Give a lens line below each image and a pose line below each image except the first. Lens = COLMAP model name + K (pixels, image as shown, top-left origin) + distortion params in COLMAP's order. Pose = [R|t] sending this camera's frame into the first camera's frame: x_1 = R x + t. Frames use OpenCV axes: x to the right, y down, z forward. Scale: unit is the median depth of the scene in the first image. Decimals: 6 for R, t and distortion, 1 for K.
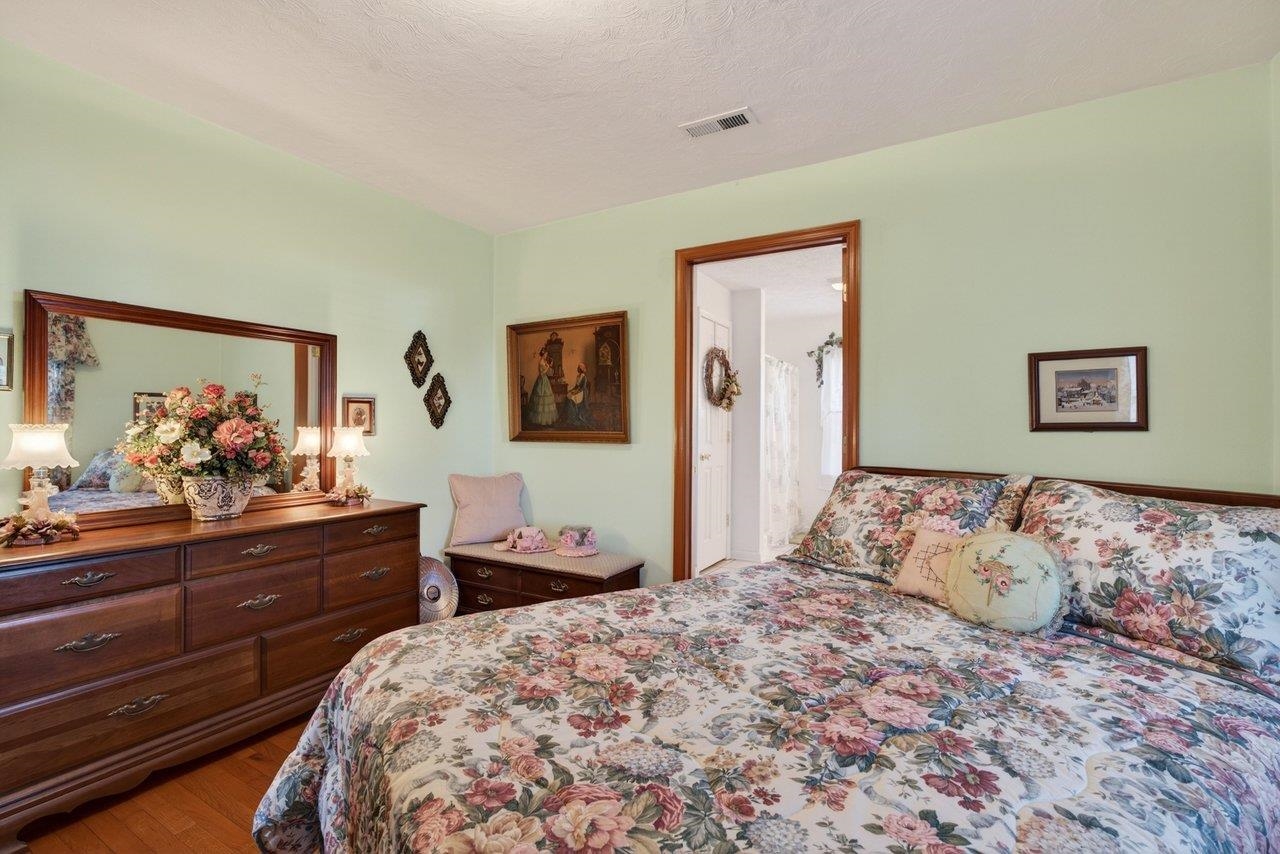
lens RADIAL K [[577.0, 0, 641.0], [0, 577.0, 427.6], [0, 0, 1]] dist [-0.012377, 0.002702]
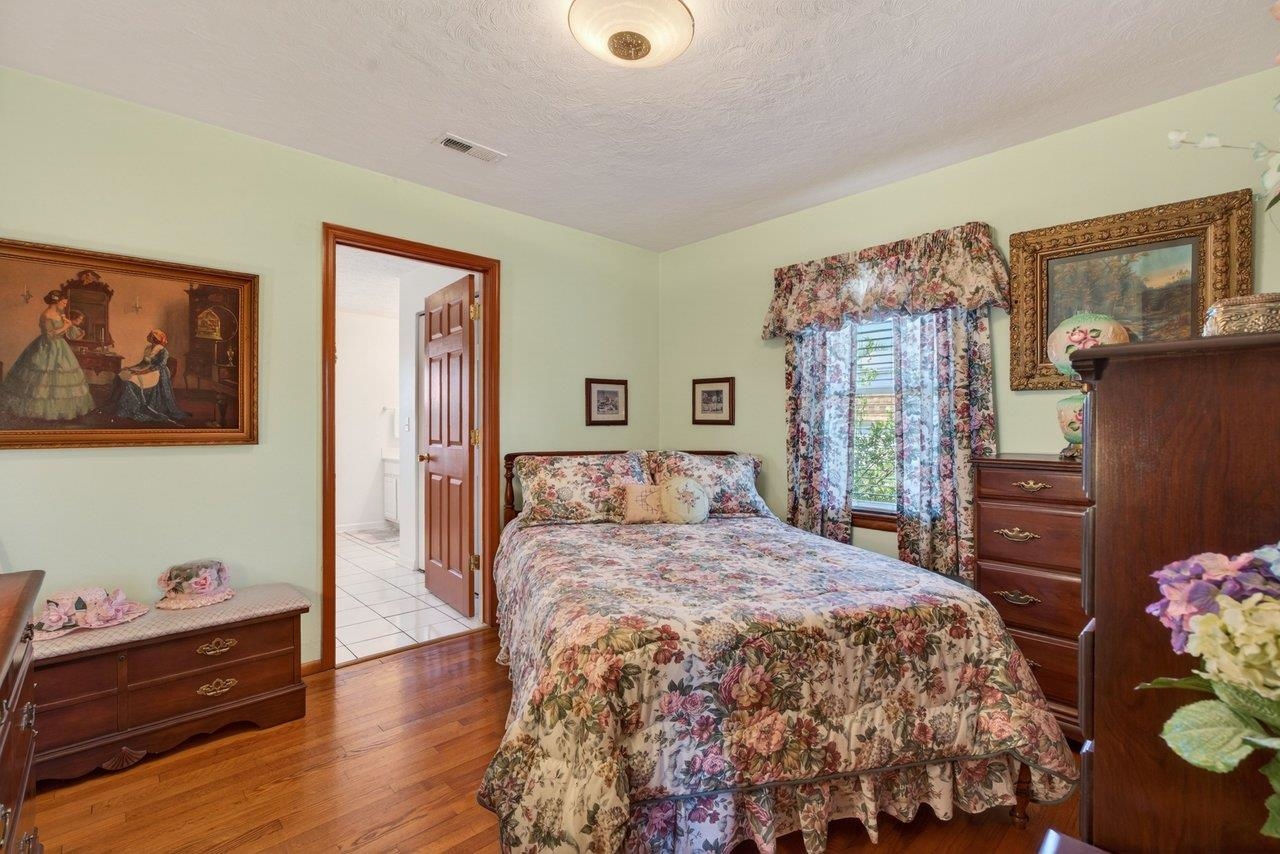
lens RADIAL K [[577.0, 0, 643.6], [0, 577.0, 424.4], [0, 0, 1]] dist [-0.012377, 0.002702]
pose [[0.284427, -0.001943, 0.958696, -0.638979], [0.002734, 0.999996, 0.001215, 0.001115], [-0.958694, 0.002275, 0.284431, 0.281365]]
